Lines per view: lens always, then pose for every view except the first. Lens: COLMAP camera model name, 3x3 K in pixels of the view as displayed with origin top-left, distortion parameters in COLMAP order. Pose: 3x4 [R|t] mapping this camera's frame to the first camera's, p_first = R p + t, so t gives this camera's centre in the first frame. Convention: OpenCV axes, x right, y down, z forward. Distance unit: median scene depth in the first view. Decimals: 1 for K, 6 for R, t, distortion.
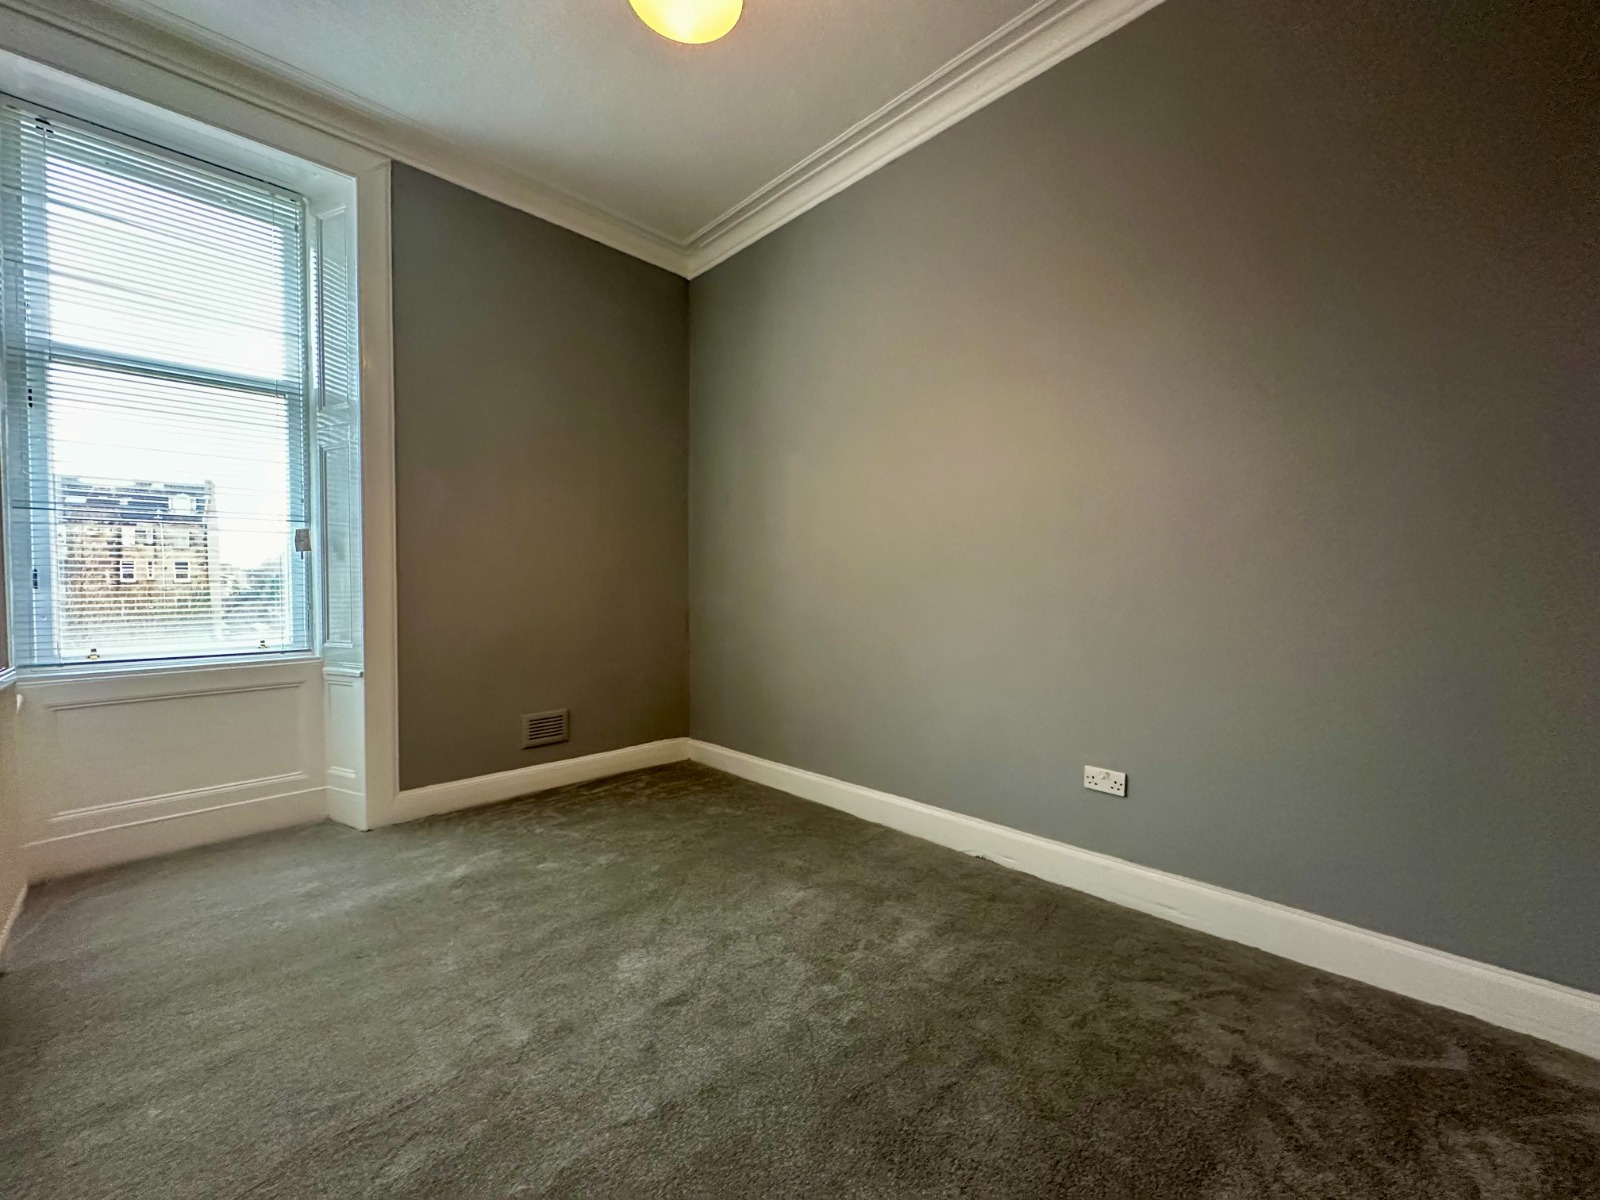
lens RADIAL K [[624.8, 0, 800.0], [0, 624.8, 600.0], [0, 0, 1]] dist [-0.010777, -0.000331]
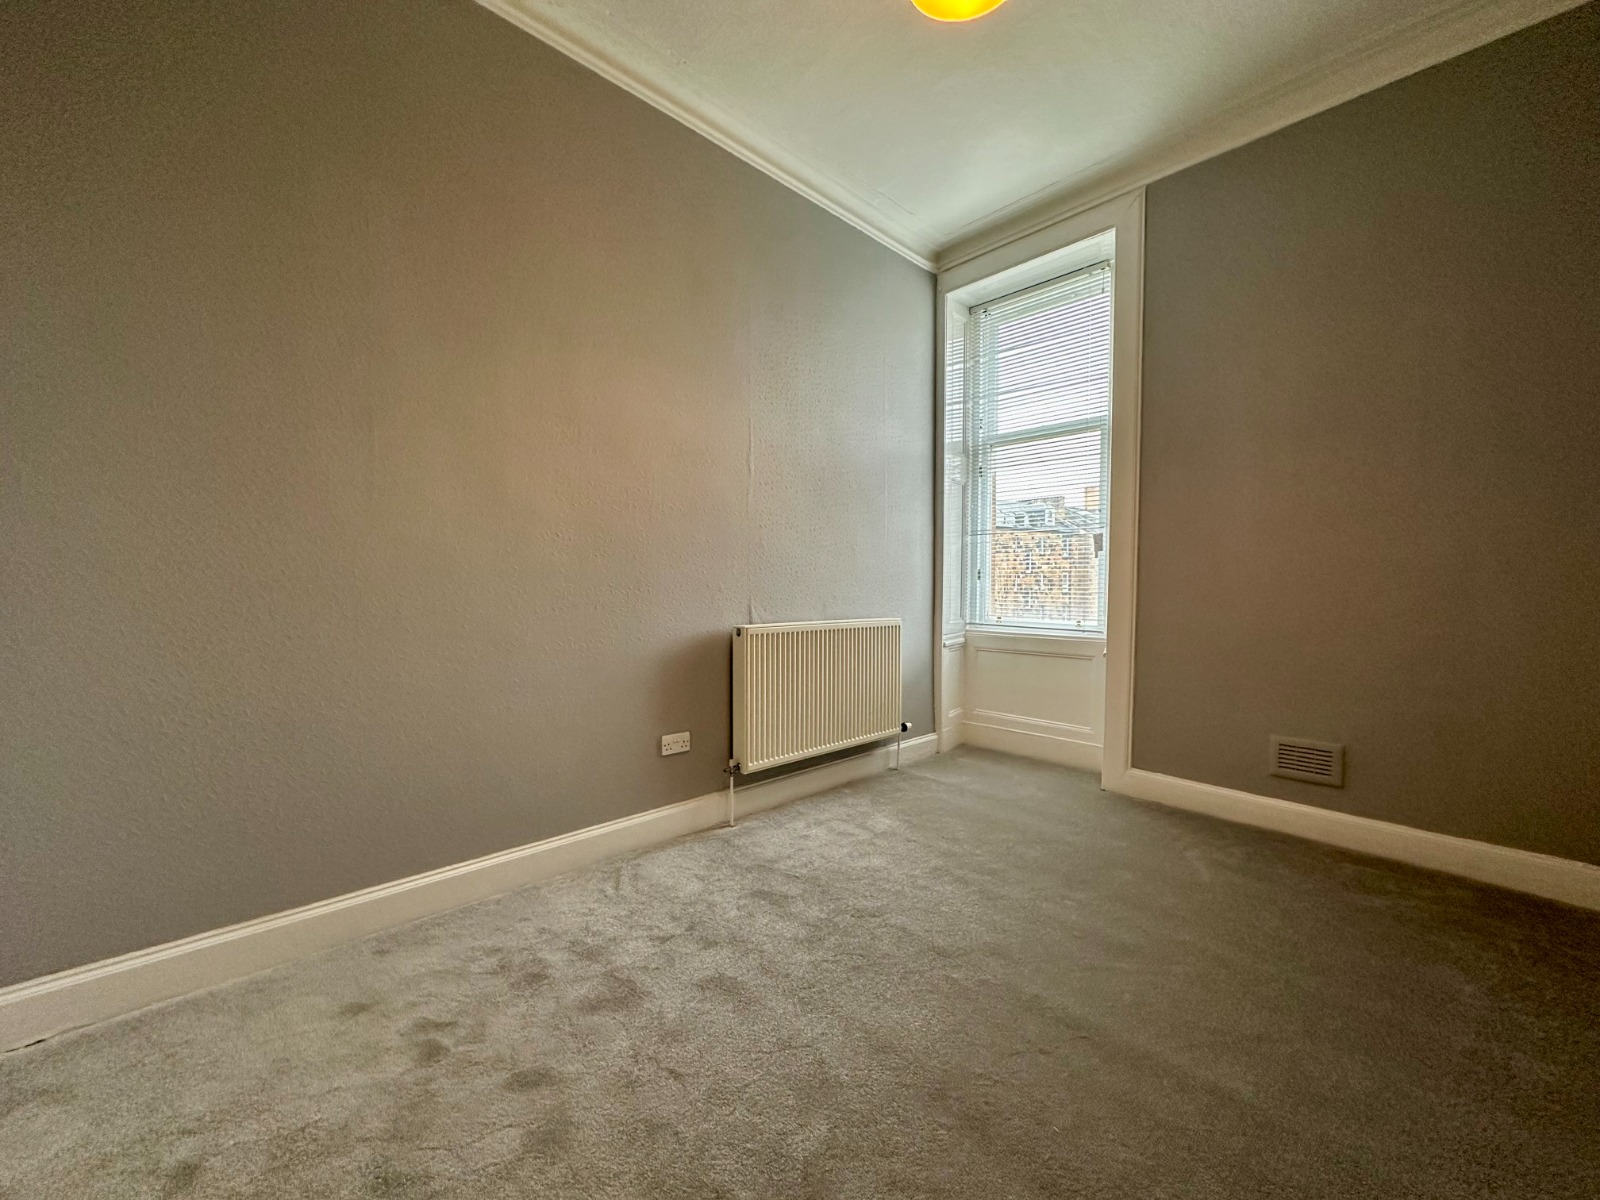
lens RADIAL K [[624.8, 0, 800.0], [0, 624.8, 600.0], [0, 0, 1]] dist [-0.010777, -0.000331]
pose [[-0.027026, 0.037330, -0.998937, 0.464178], [-0.028433, 0.998869, 0.038097, -0.012563], [0.999230, 0.029432, -0.025934, 0.442363]]
